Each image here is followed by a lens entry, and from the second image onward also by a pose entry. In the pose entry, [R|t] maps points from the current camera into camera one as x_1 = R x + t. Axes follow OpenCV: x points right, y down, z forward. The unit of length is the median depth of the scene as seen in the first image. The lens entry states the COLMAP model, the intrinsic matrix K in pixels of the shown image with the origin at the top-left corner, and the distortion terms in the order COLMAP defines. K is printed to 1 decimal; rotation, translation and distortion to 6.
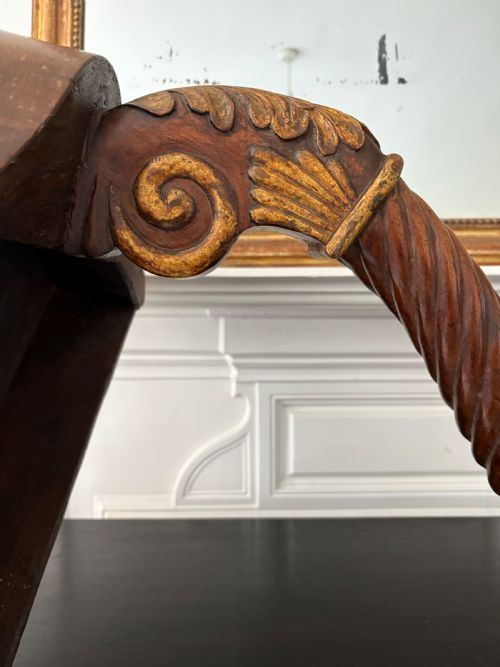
lens RADIAL K [[498.4, 0, 250.0], [0, 498.4, 333.5], [0, 0, 1]] dist [0.052485, -0.079533]
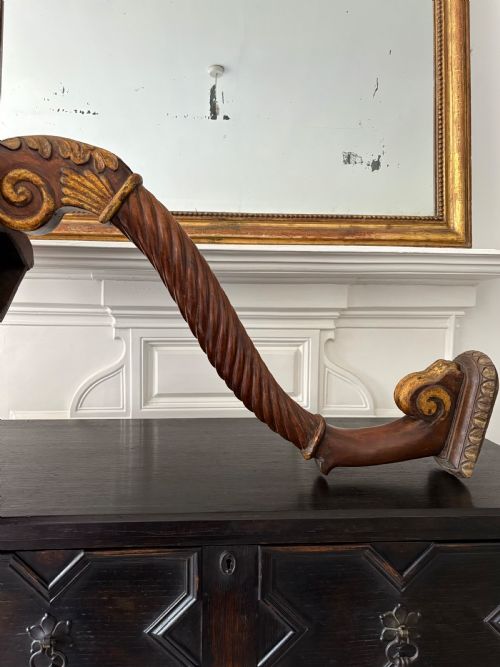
lens RADIAL K [[498.4, 0, 250.0], [0, 498.4, 333.5], [0, 0, 1]] dist [0.052485, -0.079533]
pose [[0.995930, 0.008514, 0.089722, 0.582227], [-0.008556, 0.999963, 0.000090, 0.289618], [-0.089718, -0.000857, 0.995967, -1.078981]]
